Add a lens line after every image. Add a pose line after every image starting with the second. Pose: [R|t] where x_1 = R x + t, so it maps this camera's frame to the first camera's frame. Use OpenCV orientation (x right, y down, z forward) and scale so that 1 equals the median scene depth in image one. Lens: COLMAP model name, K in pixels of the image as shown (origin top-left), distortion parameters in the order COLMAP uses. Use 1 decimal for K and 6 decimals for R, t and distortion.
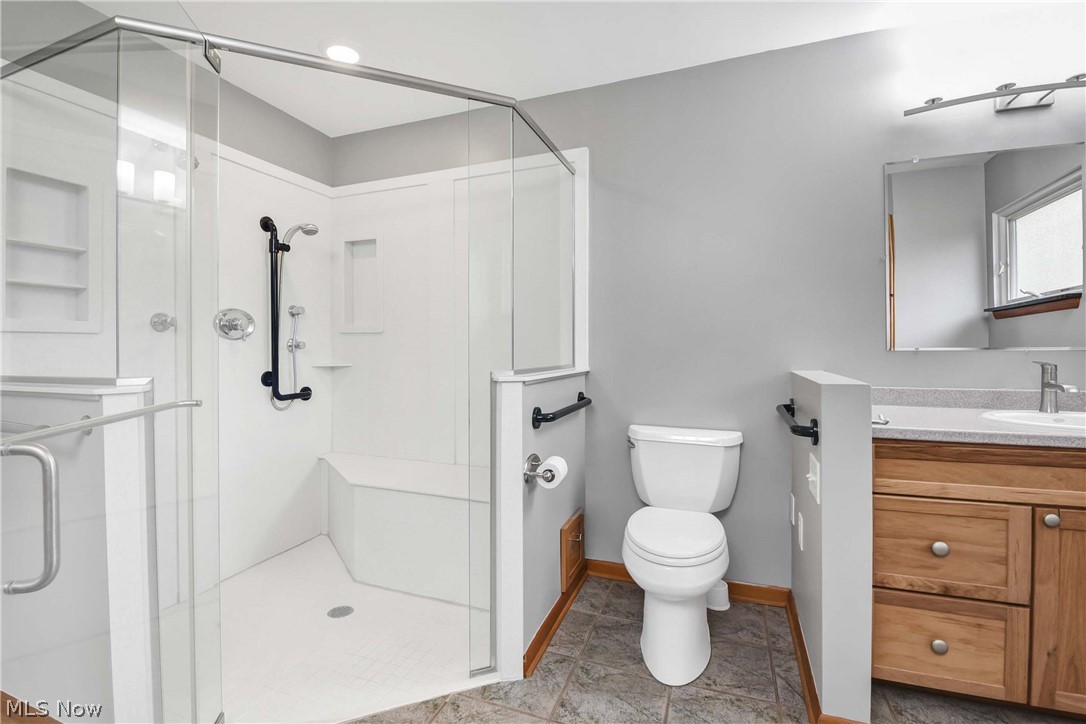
lens RADIAL K [[476.3, 0, 554.9], [0, 476.3, 366.4], [0, 0, 1]] dist [0.019308, -0.017393]
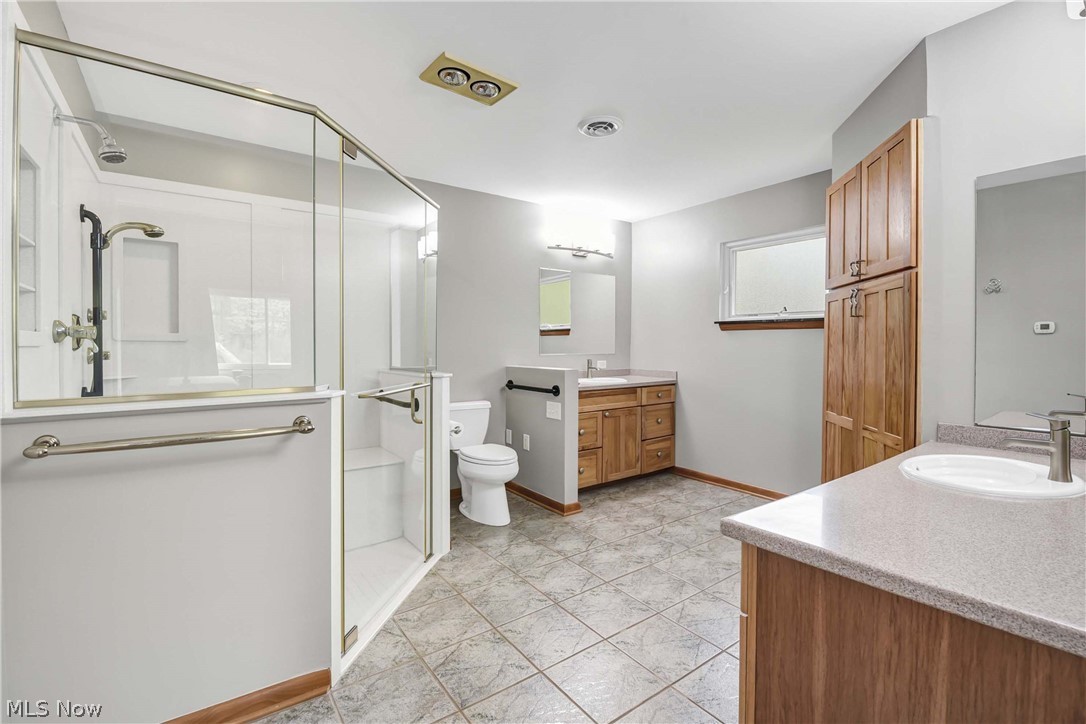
lens RADIAL K [[480.2, 0, 542.7], [0, 480.2, 352.1], [0, 0, 1]] dist [0.001820, -0.010074]
pose [[0.550759, -0.012572, 0.834570, -1.483917], [0.011685, 0.999905, 0.007352, -0.077989], [-0.834583, 0.005703, 0.550853, -0.263968]]
